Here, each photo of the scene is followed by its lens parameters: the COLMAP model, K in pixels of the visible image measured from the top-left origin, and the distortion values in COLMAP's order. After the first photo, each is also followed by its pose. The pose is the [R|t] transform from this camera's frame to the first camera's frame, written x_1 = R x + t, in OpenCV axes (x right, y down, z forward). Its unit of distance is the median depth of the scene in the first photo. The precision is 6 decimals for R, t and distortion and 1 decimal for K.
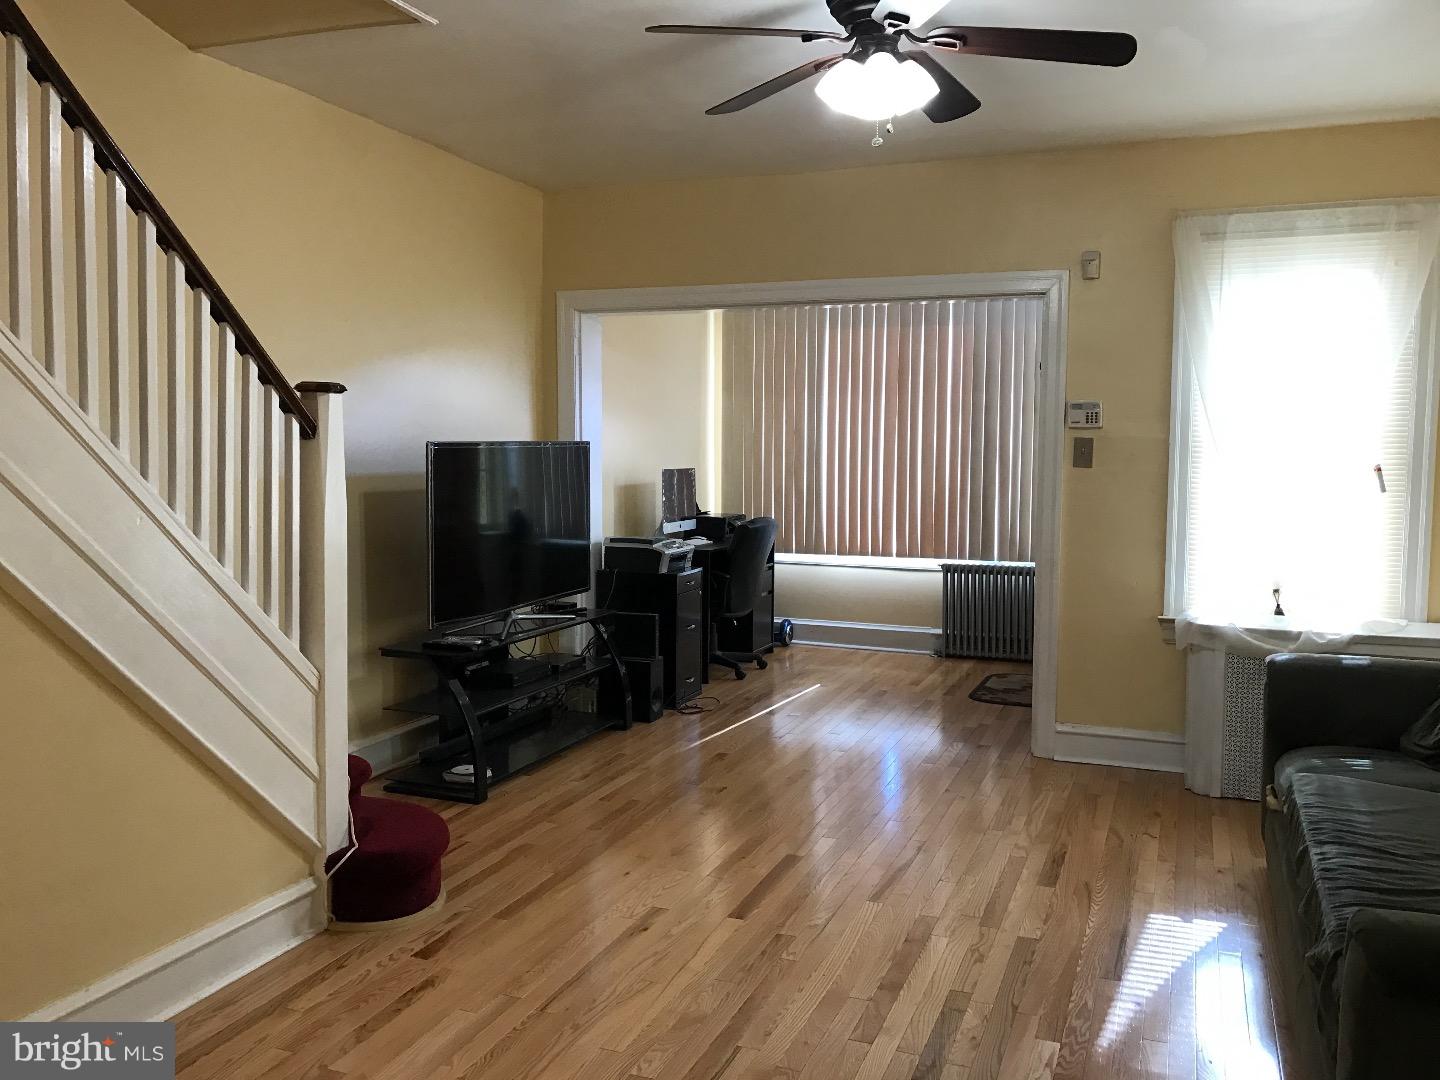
lens RADIAL K [[1160.8, 0, 720.0], [0, 1160.8, 540.0], [0, 0, 1]] dist [0.008950, 0.000456]
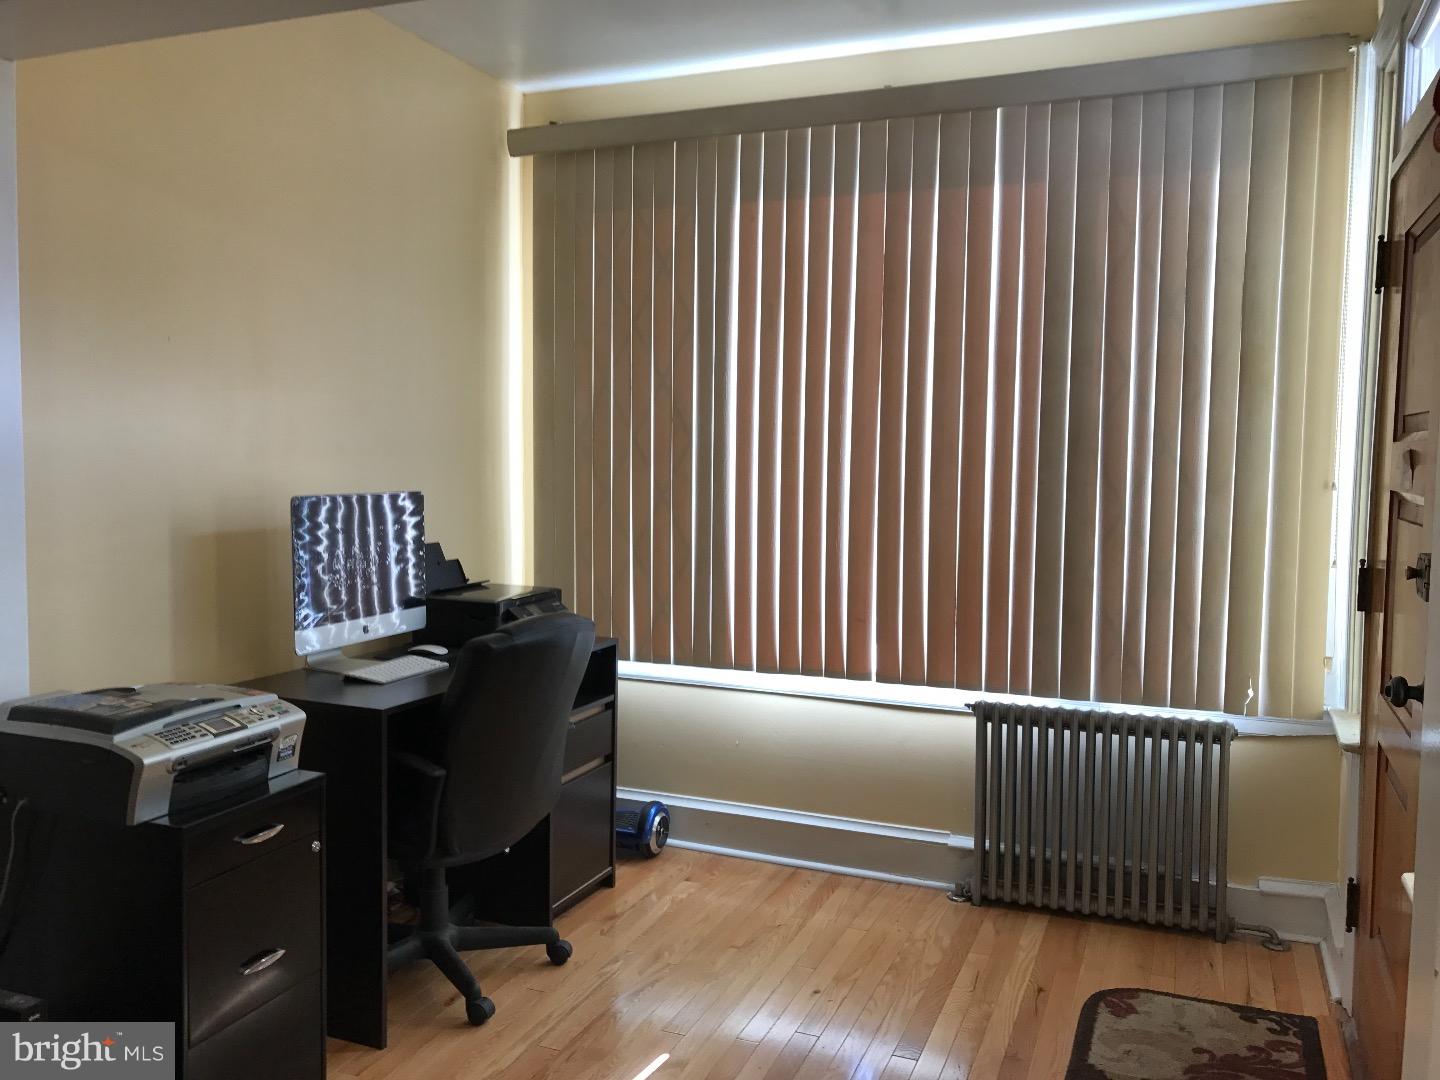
lens RADIAL K [[1183.9, 0, 720.0], [0, 1183.9, 540.0], [0, 0, 1]] dist [-0.007182, -0.002969]
pose [[0.999940, 0.008855, -0.006450, 0.091112], [-0.008908, 0.999927, -0.008124, -0.039284], [0.006377, 0.008181, 0.999946, 0.521093]]
